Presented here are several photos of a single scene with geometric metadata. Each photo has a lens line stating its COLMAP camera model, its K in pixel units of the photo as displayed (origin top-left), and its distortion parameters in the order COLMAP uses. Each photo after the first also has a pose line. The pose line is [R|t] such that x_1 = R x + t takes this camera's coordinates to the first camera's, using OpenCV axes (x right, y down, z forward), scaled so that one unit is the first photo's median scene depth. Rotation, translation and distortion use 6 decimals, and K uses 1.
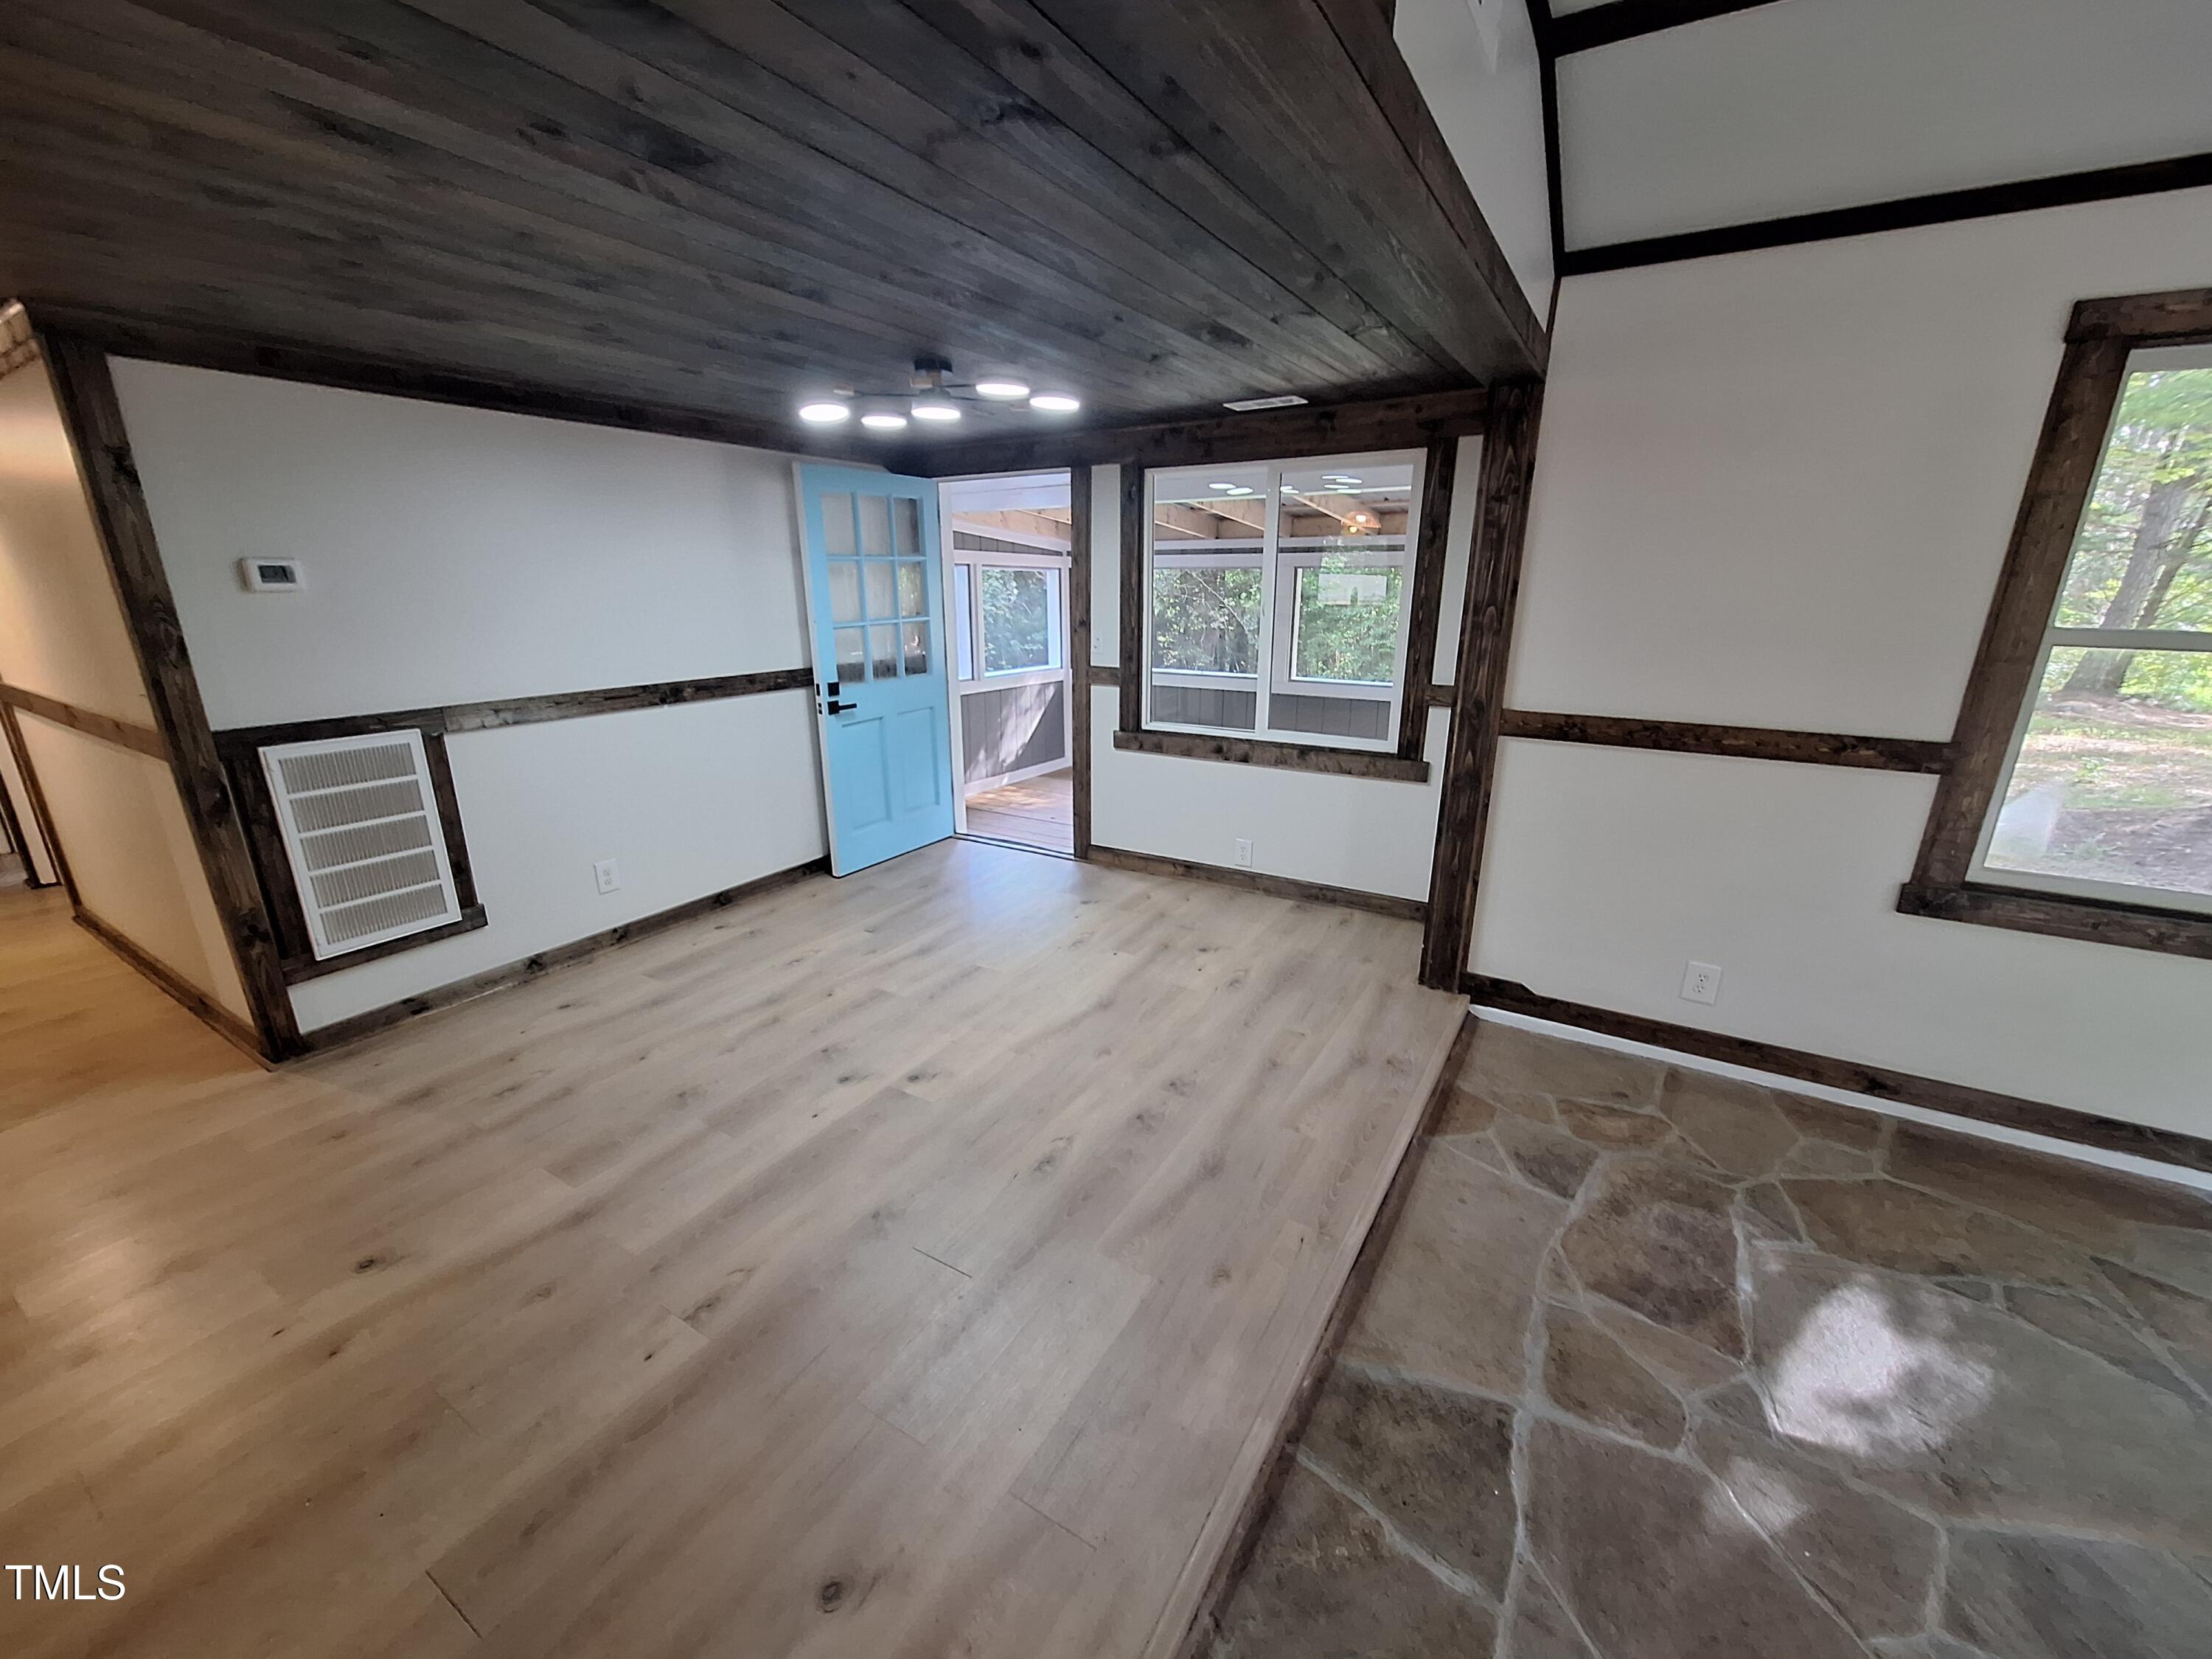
lens RADIAL K [[873.3, 0, 1106.0], [0, 873.3, 829.5], [0, 0, 1]] dist [-0.000173, -0.000013]
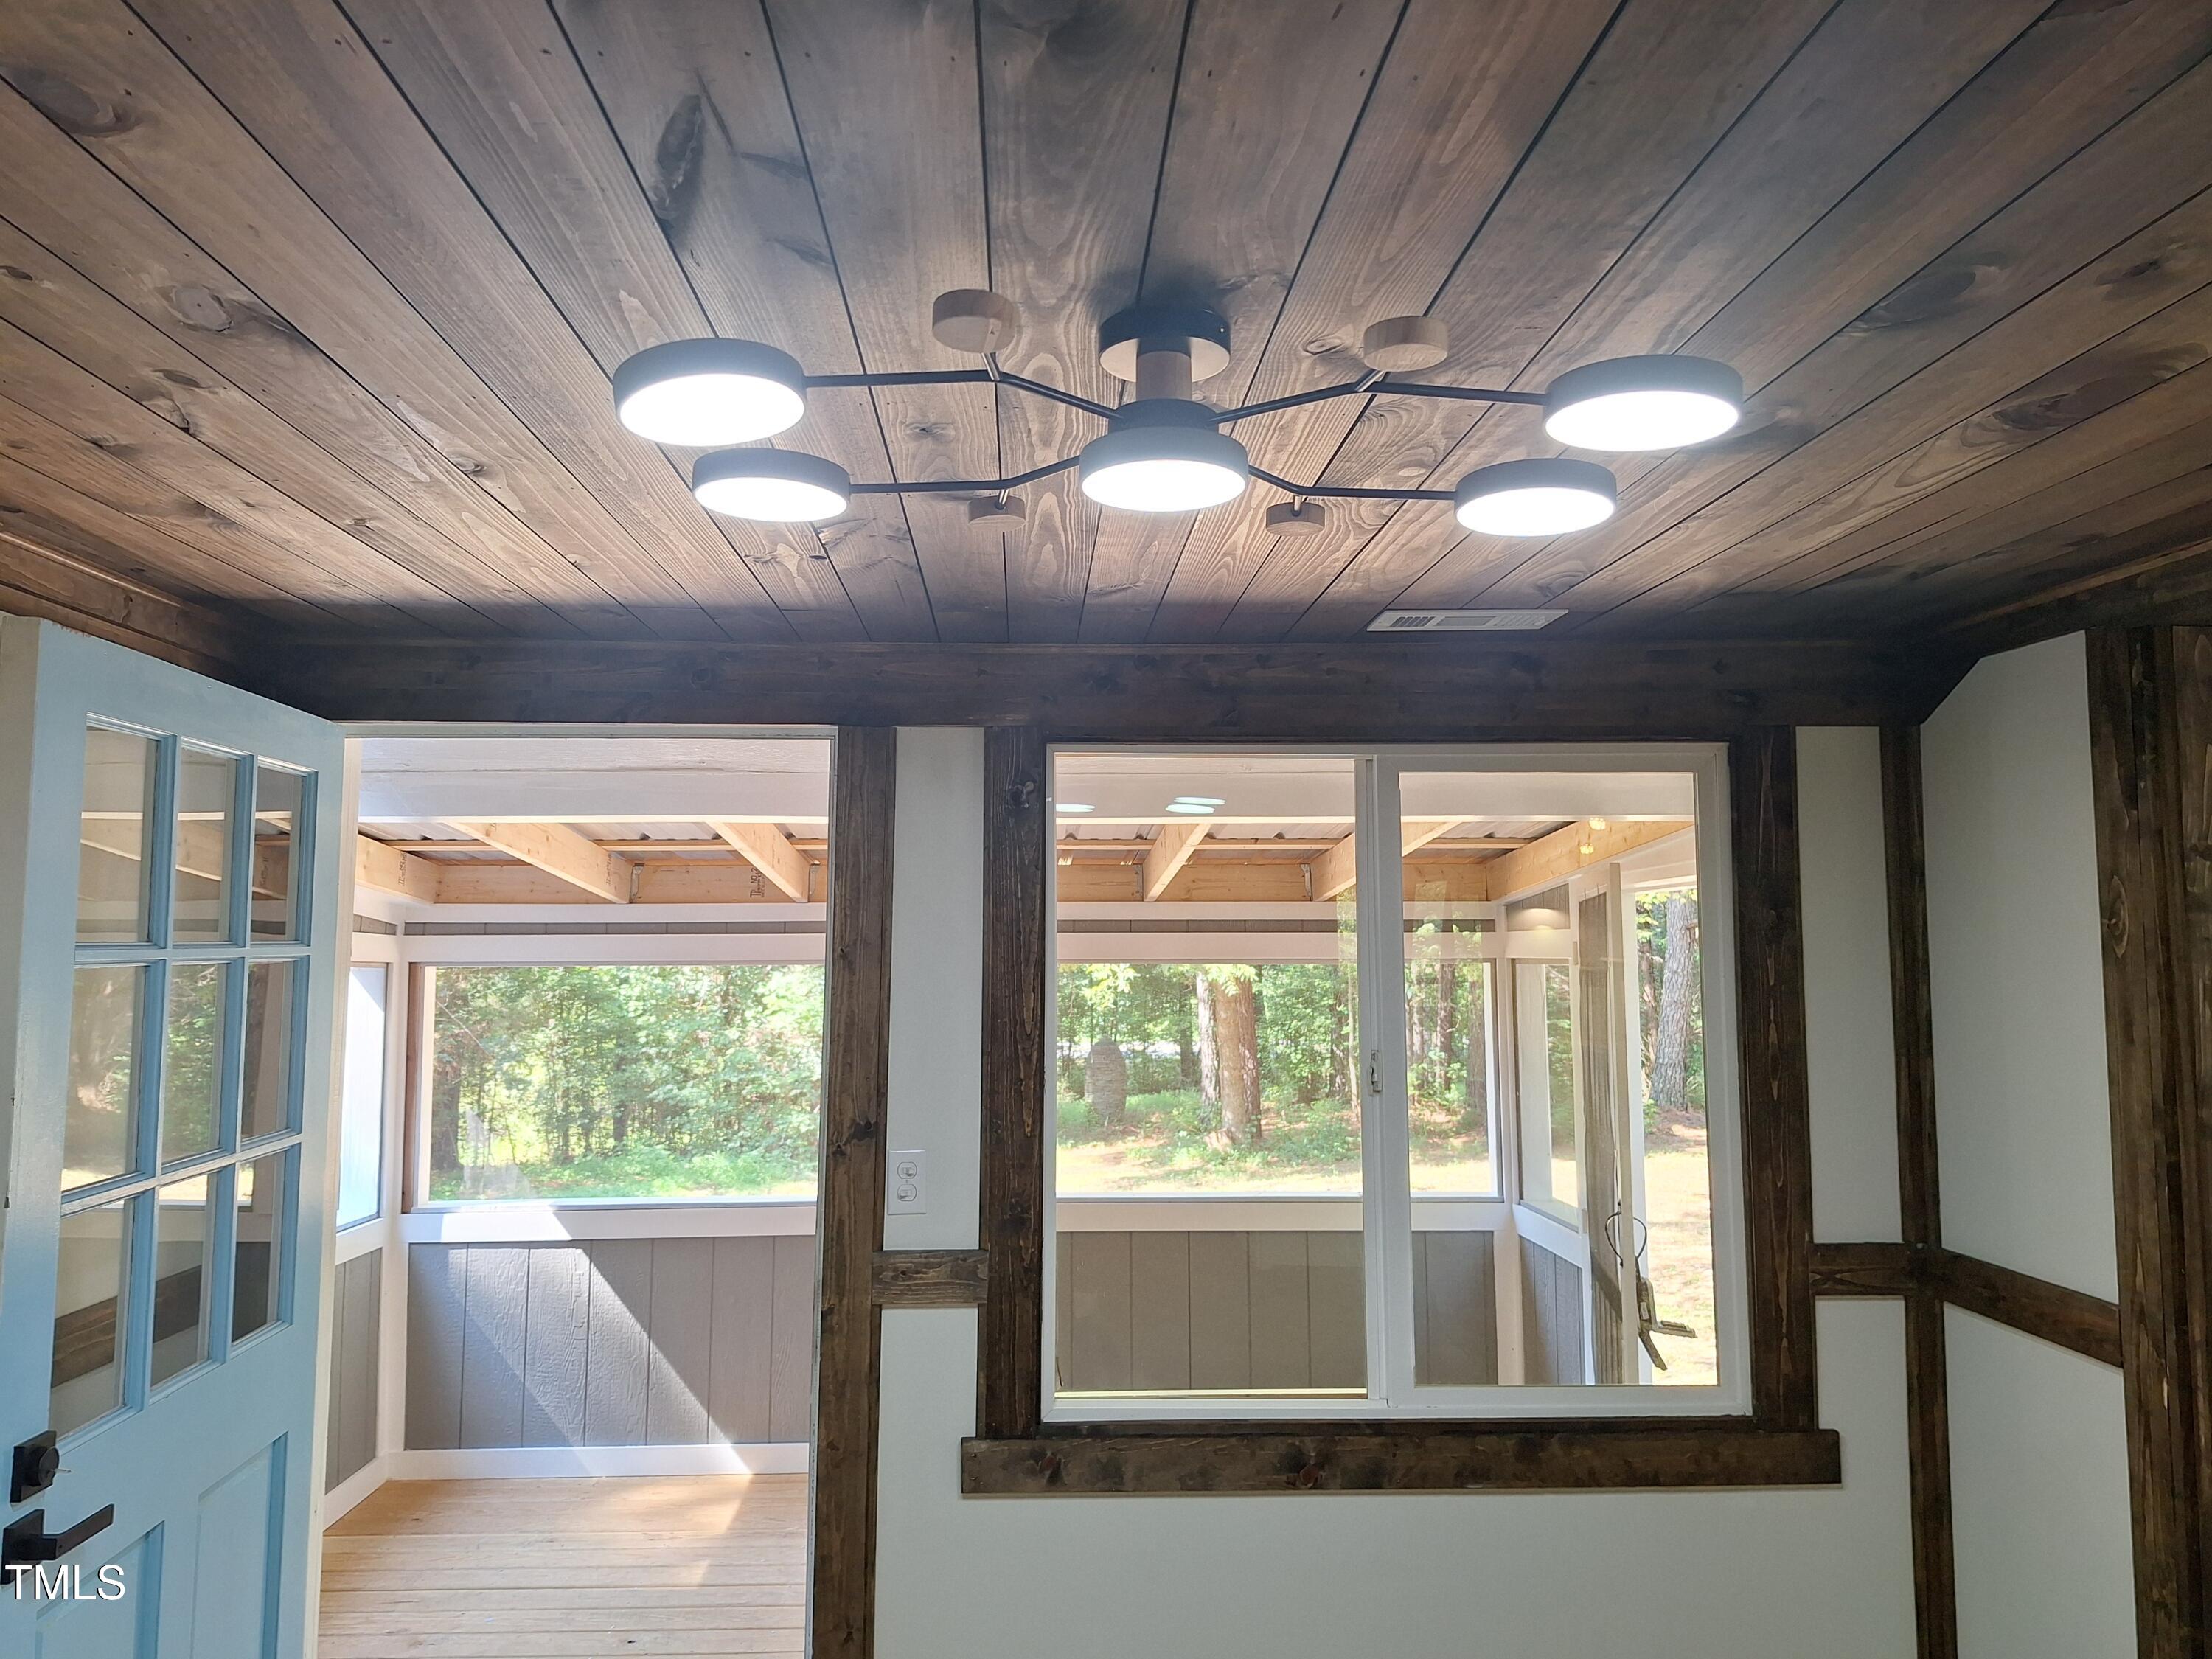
lens RADIAL K [[1615.2, 0, 1106.0], [0, 1615.2, 829.5], [0, 0, 1]] dist [0.048978, -0.002112]
pose [[0.838192, 0.043997, 0.543598, -0.315458], [0.154425, 0.936802, -0.313934, -0.133543], [-0.523056, 0.347082, 0.778426, 0.403705]]
